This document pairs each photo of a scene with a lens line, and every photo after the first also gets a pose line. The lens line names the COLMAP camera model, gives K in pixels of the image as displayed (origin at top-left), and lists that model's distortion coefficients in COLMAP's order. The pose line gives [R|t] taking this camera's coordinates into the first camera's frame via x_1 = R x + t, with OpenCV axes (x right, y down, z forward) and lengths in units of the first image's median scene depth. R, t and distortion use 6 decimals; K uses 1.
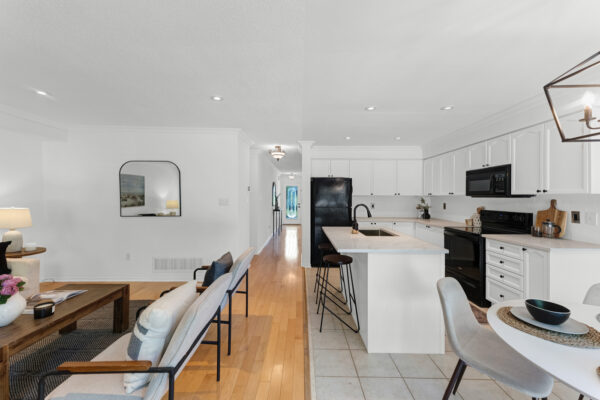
lens RADIAL K [[242.6, 0, 299.4], [0, 242.6, 198.3], [0, 0, 1]] dist [0.031468, -0.000038]
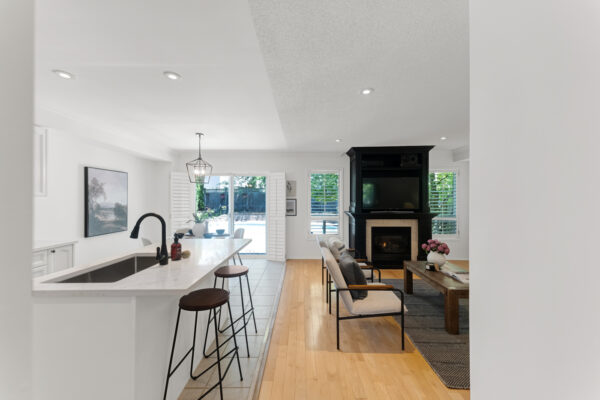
lens RADIAL K [[242.6, 0, 299.4], [0, 242.6, 198.3], [0, 0, 1]] dist [0.031468, -0.000038]
pose [[-0.999785, -0.006045, 0.019826, -0.085001], [-0.006087, 0.999979, -0.002048, -0.011246], [-0.019813, -0.002168, -0.999801, 1.606954]]
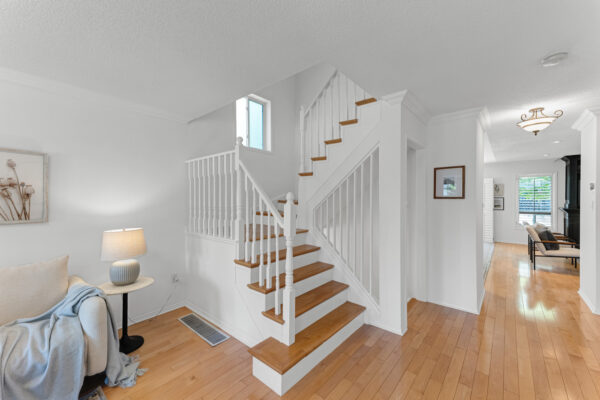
lens RADIAL K [[242.6, 0, 299.4], [0, 242.6, 198.3], [0, 0, 1]] dist [0.031468, -0.000038]
pose [[-0.756527, -0.005072, 0.653943, -0.099325], [-0.005824, 0.999983, 0.001018, 0.006667], [-0.653937, -0.003038, -0.756543, 2.923478]]
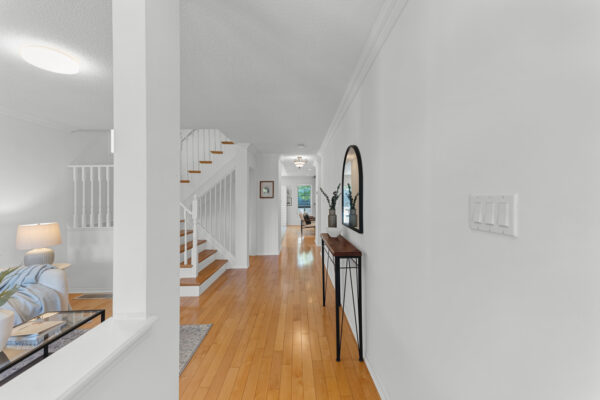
lens RADIAL K [[242.6, 0, 299.4], [0, 242.6, 198.3], [0, 0, 1]] dist [0.031468, -0.000038]
pose [[-0.999994, -0.002617, 0.002302, -0.159800], [-0.002626, 0.999989, -0.003996, 0.012686], [-0.002291, -0.004002, -0.999989, 3.612173]]
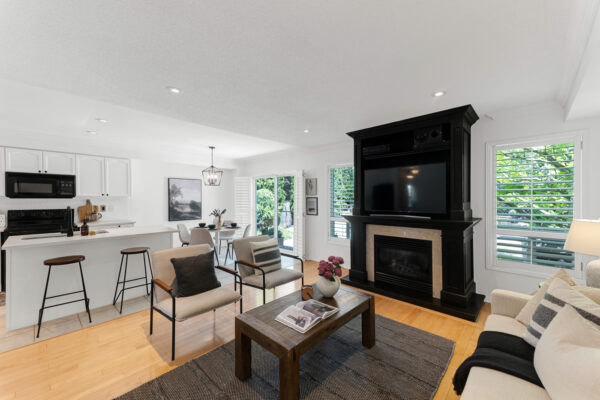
lens RADIAL K [[242.6, 0, 299.4], [0, 242.6, 198.3], [0, 0, 1]] dist [0.031468, -0.000038]
pose [[-0.719588, -0.007262, 0.694363, -1.086806], [-0.001791, 0.999961, 0.008601, -0.018422], [-0.694399, 0.004946, -0.719573, 1.123411]]
